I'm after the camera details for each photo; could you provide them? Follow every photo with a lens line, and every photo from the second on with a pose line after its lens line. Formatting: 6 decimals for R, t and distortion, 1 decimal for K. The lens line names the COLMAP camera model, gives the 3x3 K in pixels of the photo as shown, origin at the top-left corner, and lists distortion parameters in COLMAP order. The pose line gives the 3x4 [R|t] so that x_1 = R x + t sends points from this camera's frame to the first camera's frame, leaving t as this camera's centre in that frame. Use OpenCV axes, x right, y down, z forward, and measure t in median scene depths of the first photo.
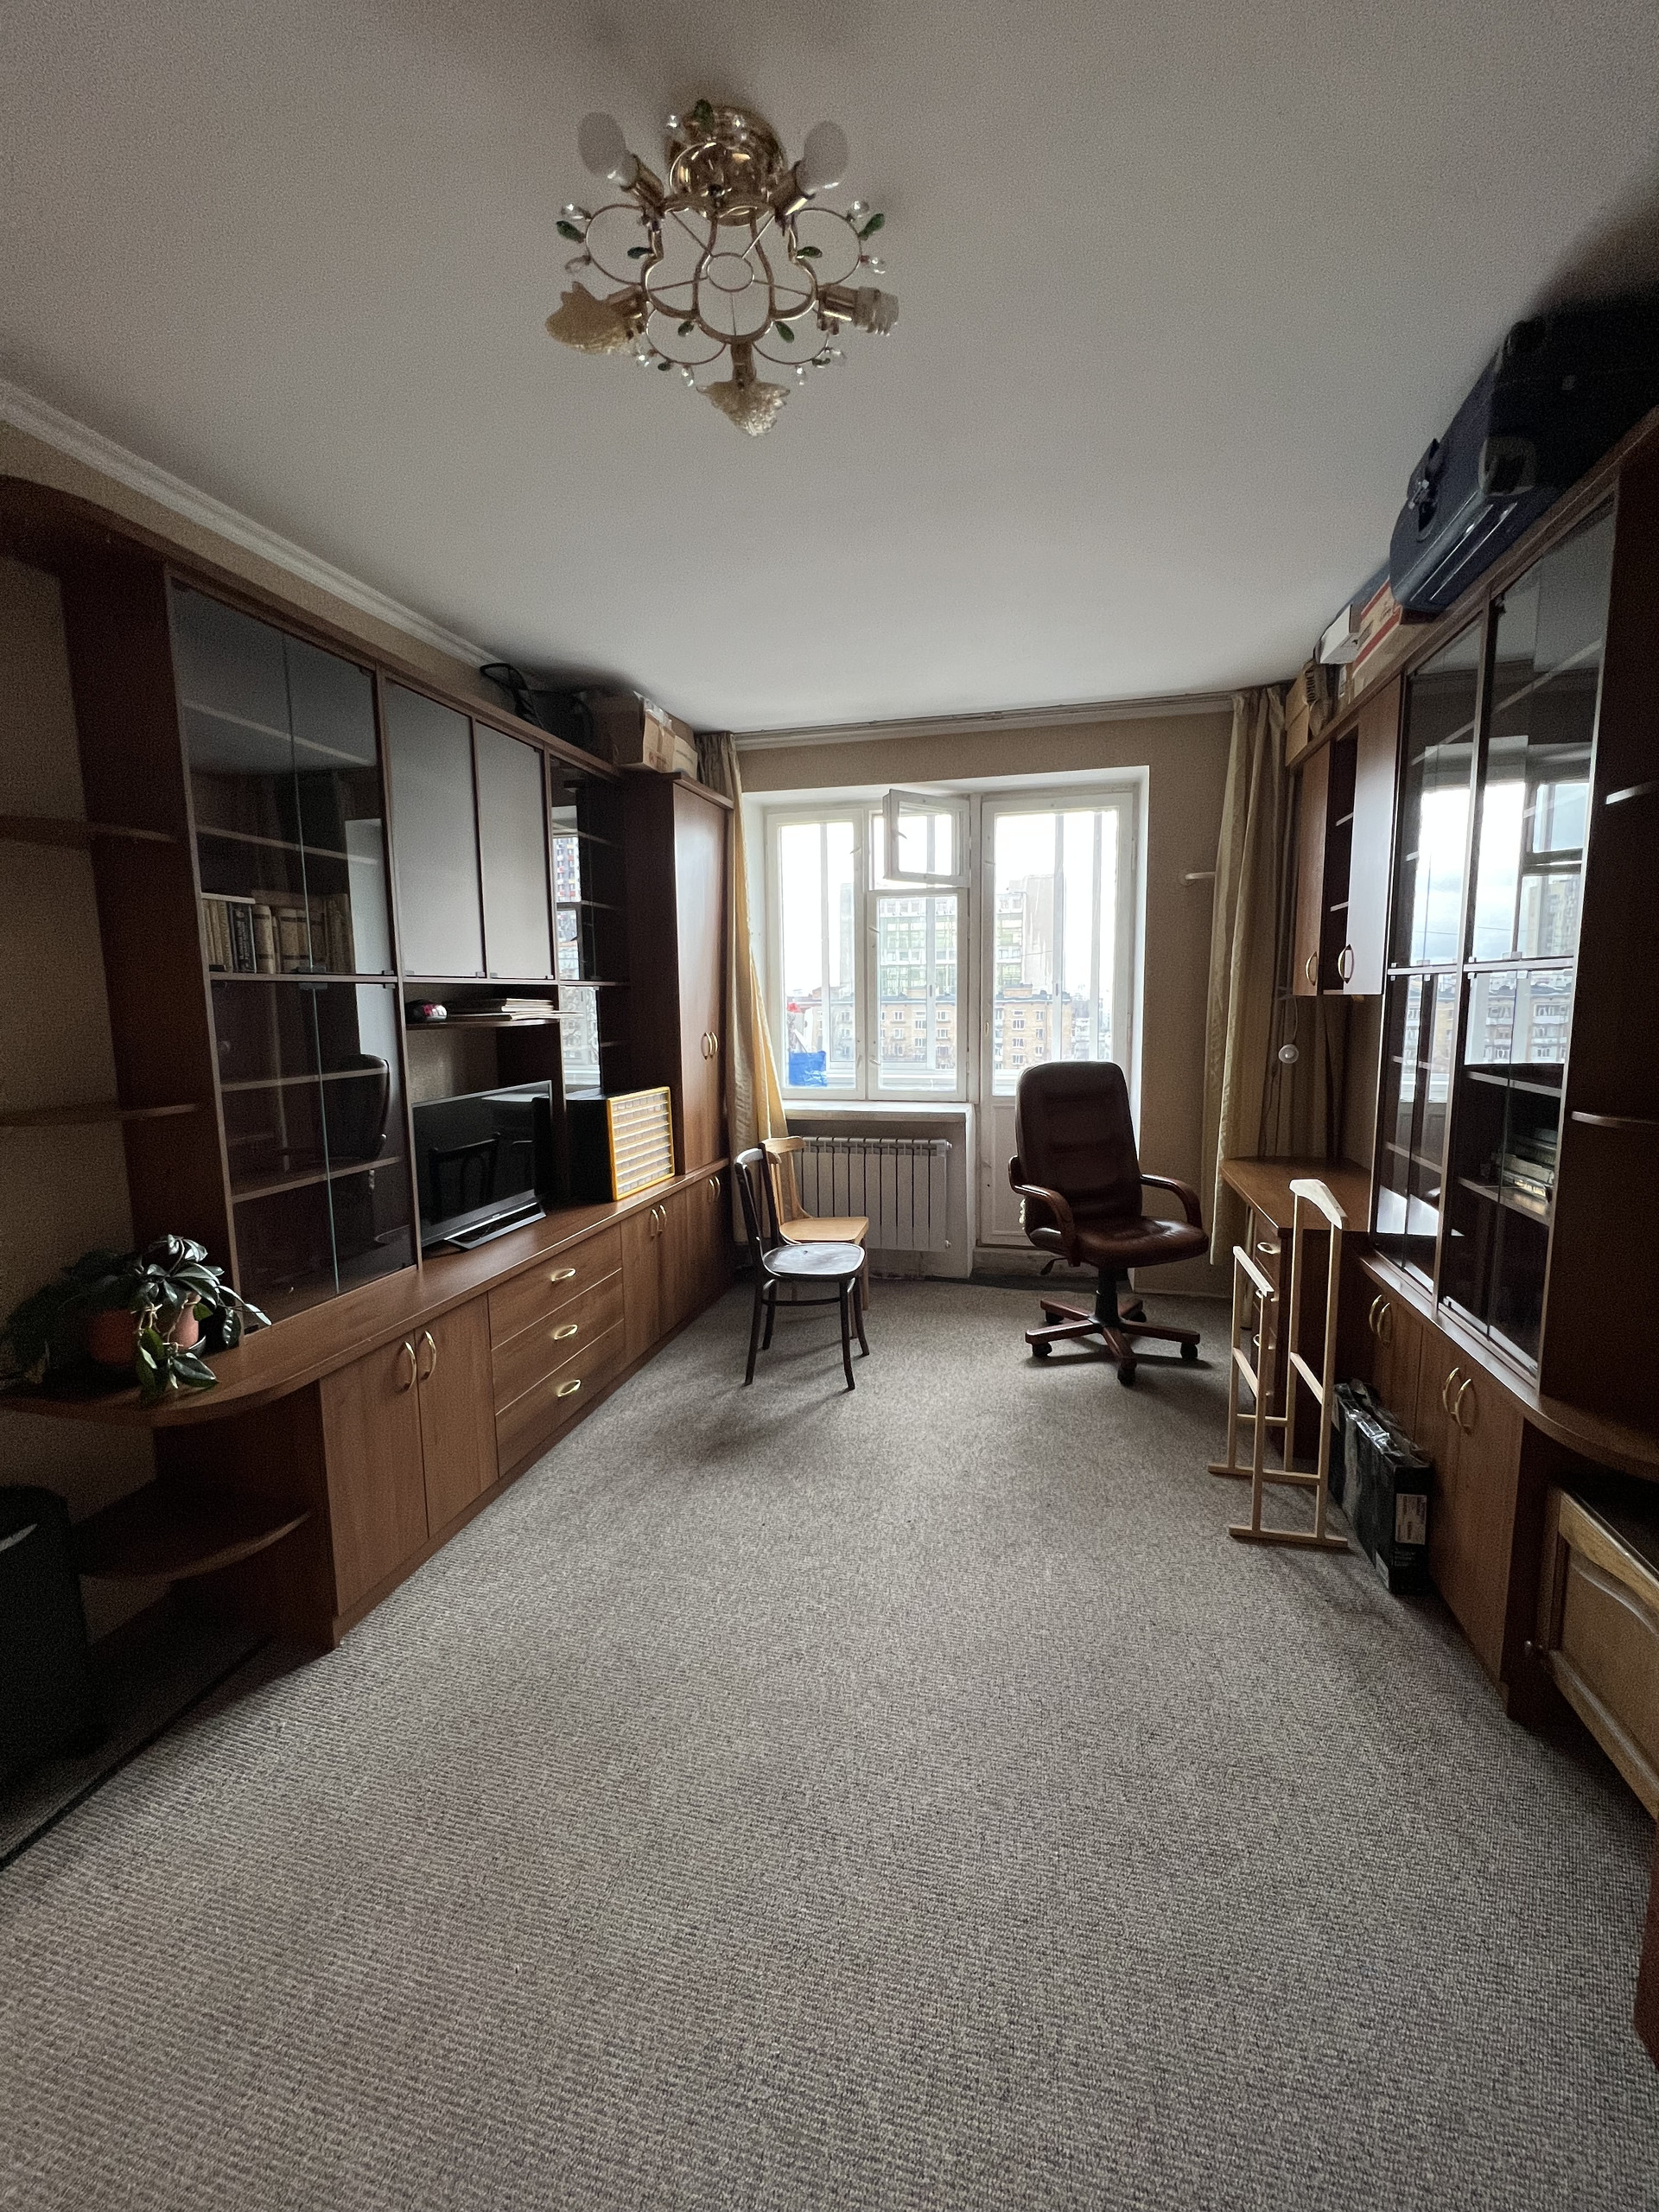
lens RADIAL K [[881.8, 0, 834.7], [0, 881.8, 1099.8], [0, 0, 1]] dist [-0.001416, 0.000017]
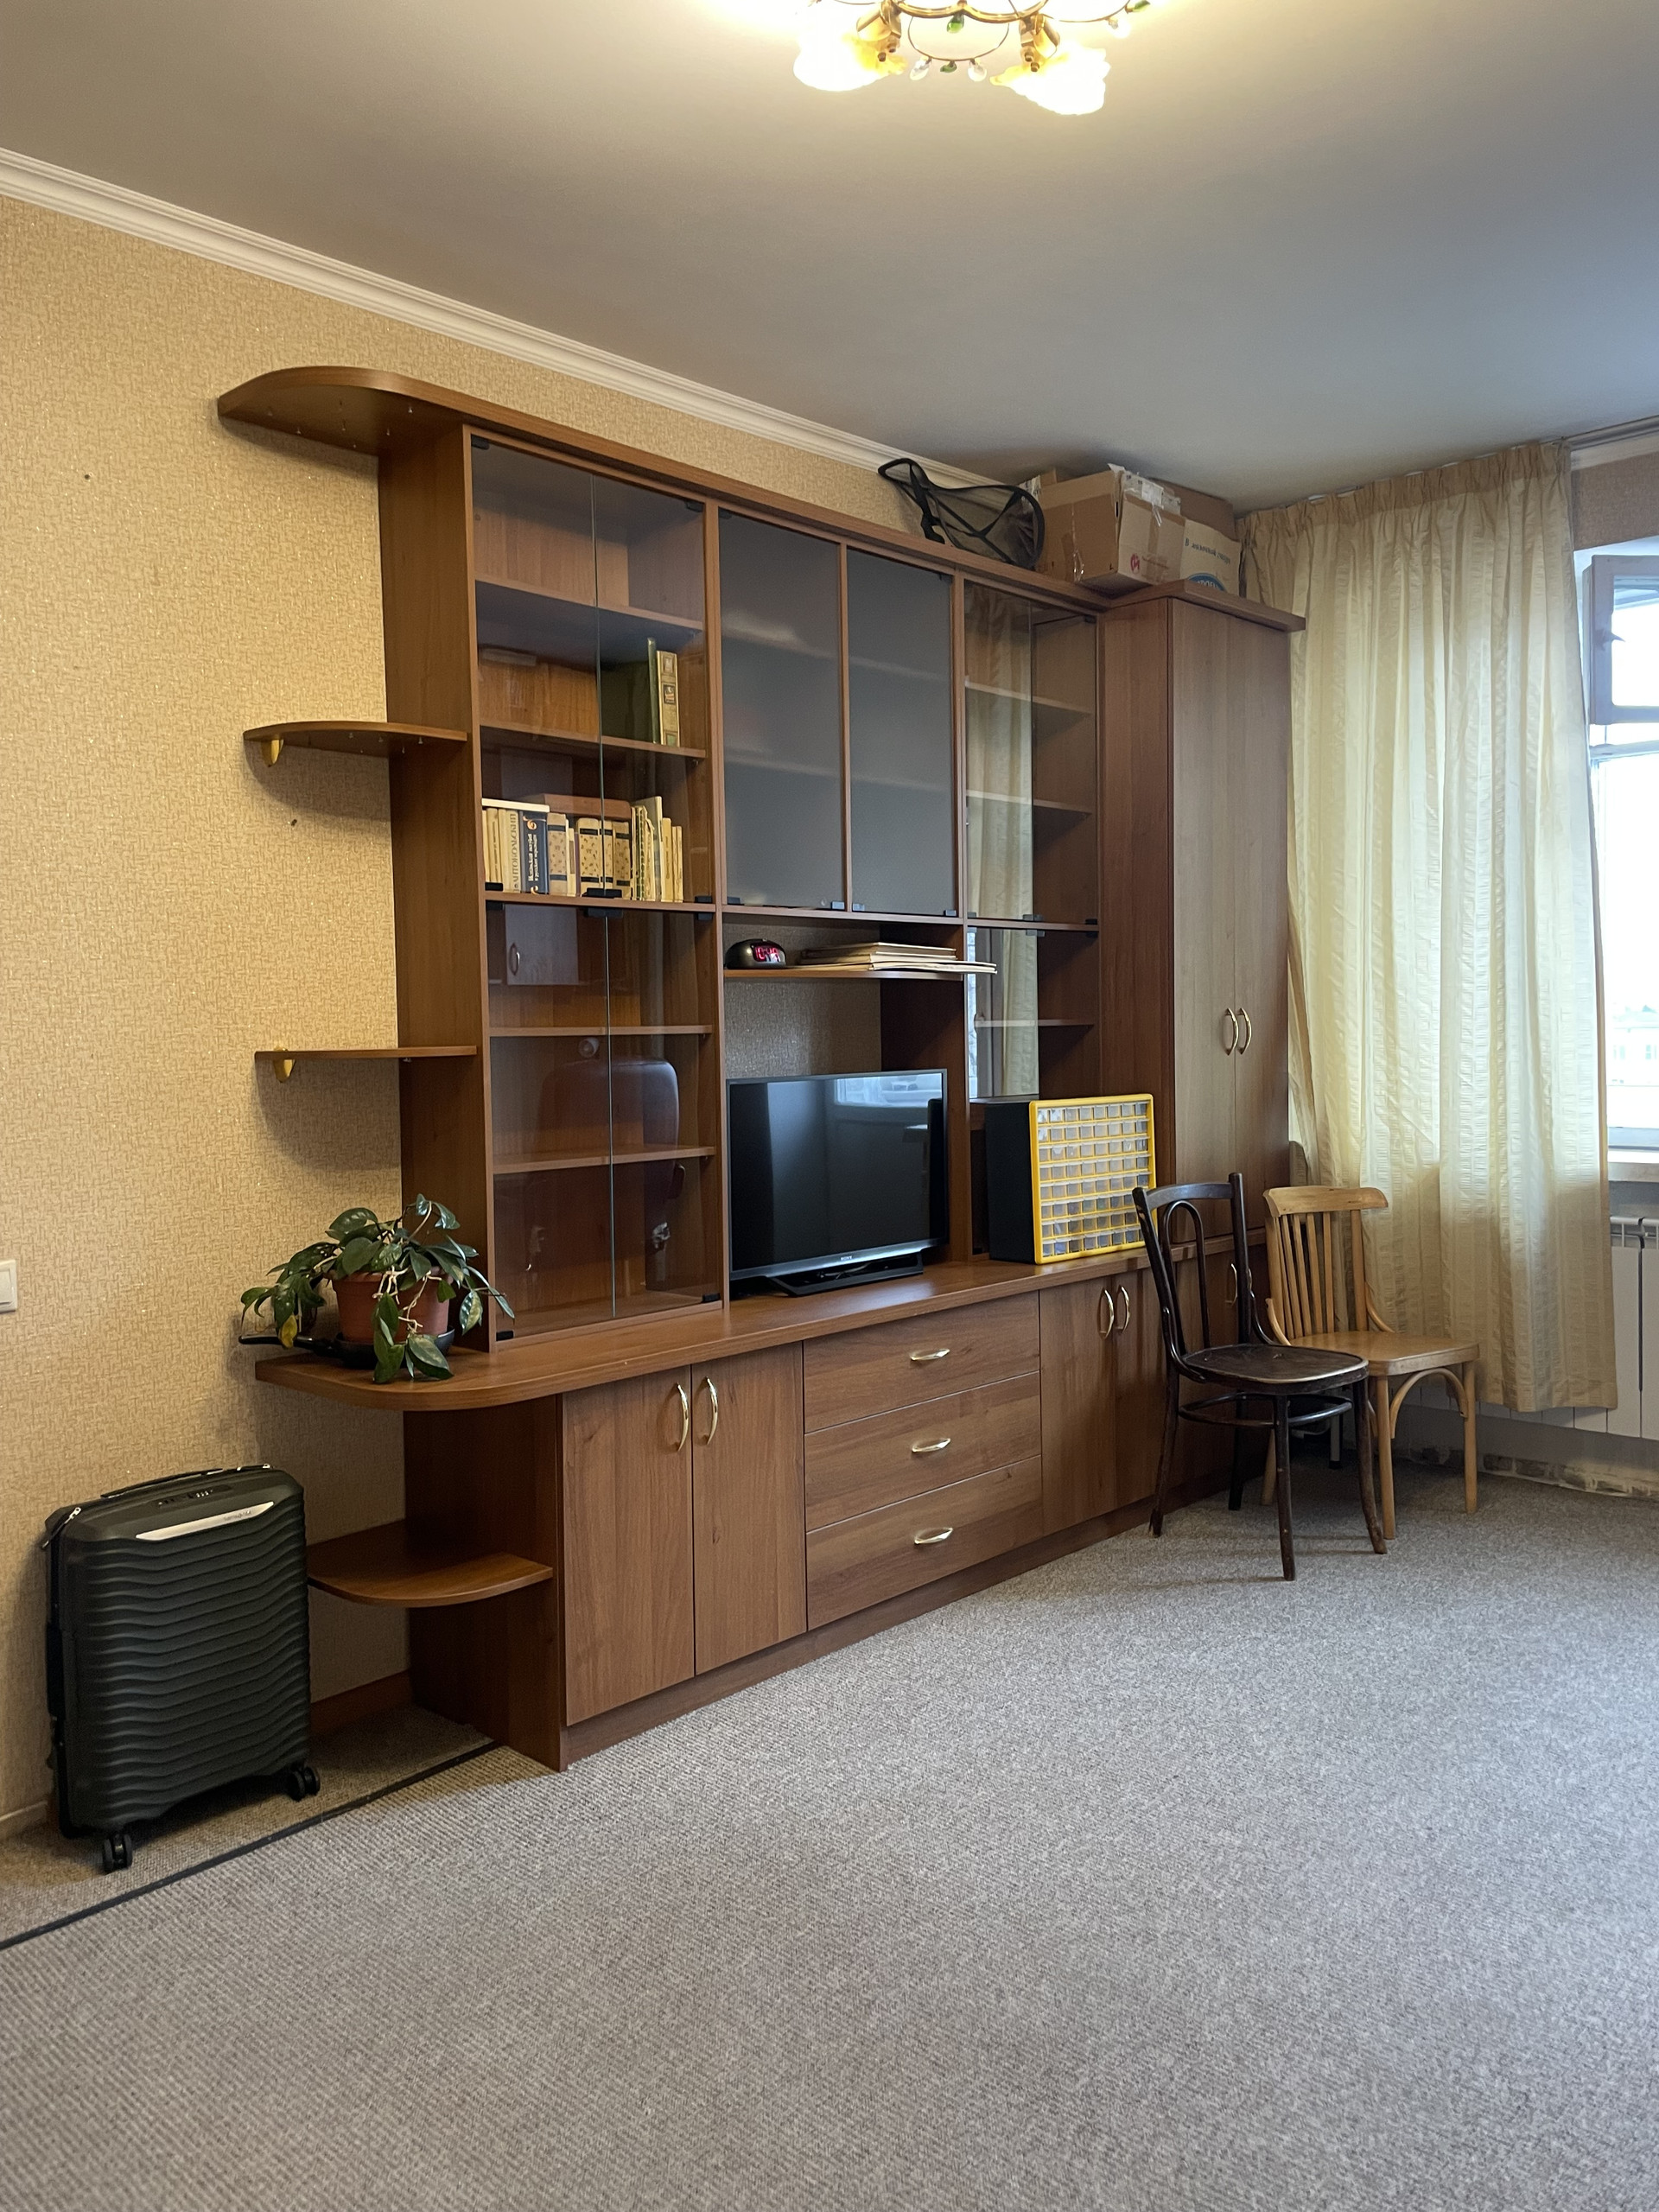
lens RADIAL K [[1689.6, 0, 832.7], [0, 1689.6, 1075.2], [0, 0, 1]] dist [0.093164, -0.123293]
pose [[0.872219, 0.009458, -0.489024, 0.319084], [-0.049594, 0.996370, -0.069184, 0.108086], [0.486595, 0.084597, 0.869522, -0.195963]]
